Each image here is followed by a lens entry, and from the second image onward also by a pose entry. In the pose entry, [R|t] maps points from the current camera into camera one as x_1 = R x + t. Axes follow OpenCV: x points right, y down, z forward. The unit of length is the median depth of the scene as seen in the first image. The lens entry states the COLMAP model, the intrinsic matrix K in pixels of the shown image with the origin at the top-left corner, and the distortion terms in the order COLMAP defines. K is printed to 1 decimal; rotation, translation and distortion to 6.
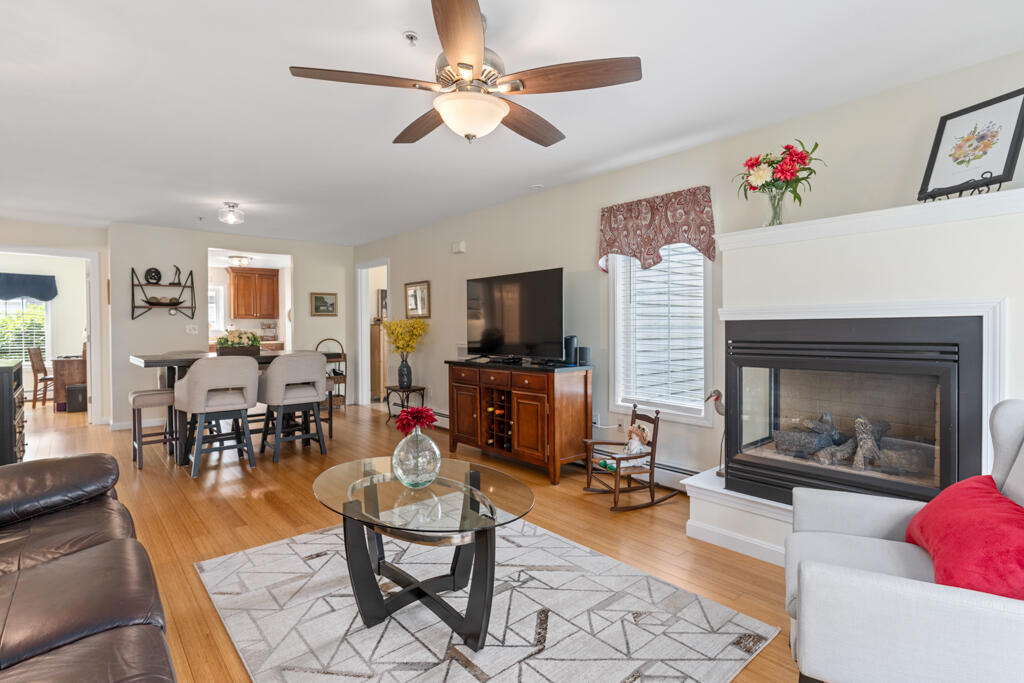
lens RADIAL K [[509.5, 0, 512.2], [0, 509.5, 335.5], [0, 0, 1]] dist [0.010051, -0.001331]
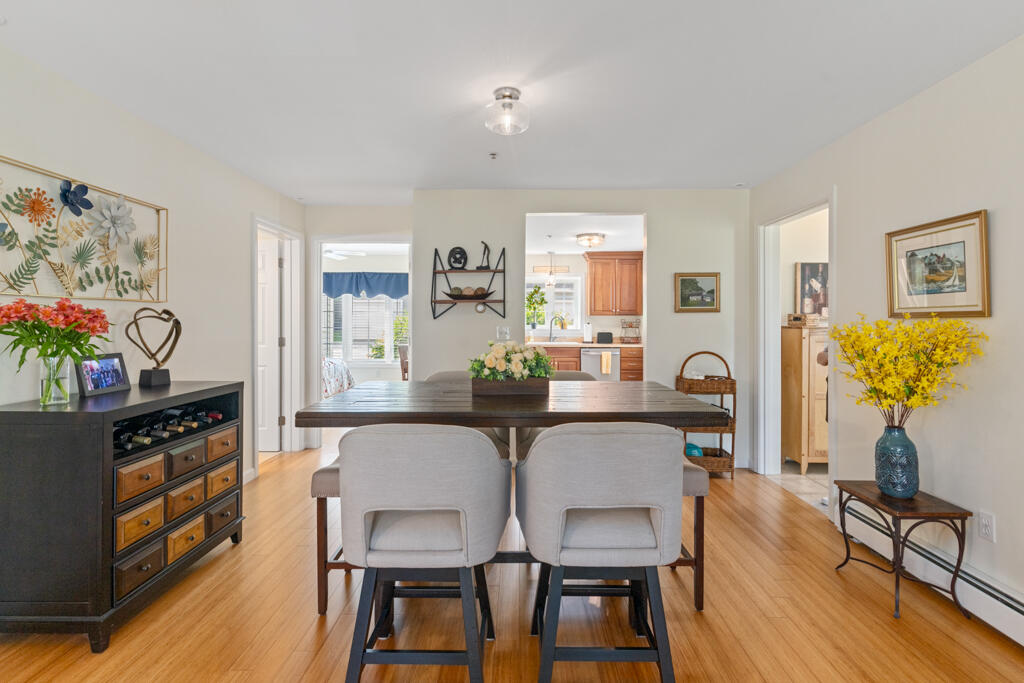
lens RADIAL K [[494.9, 0, 511.7], [0, 494.9, 320.9], [0, 0, 1]] dist [0.003660, 0.000690]
pose [[0.744968, 0.005609, -0.667077, -0.177257], [-0.017249, 0.999792, -0.010857, -0.021754], [0.666878, 0.019594, 0.744910, 0.522820]]
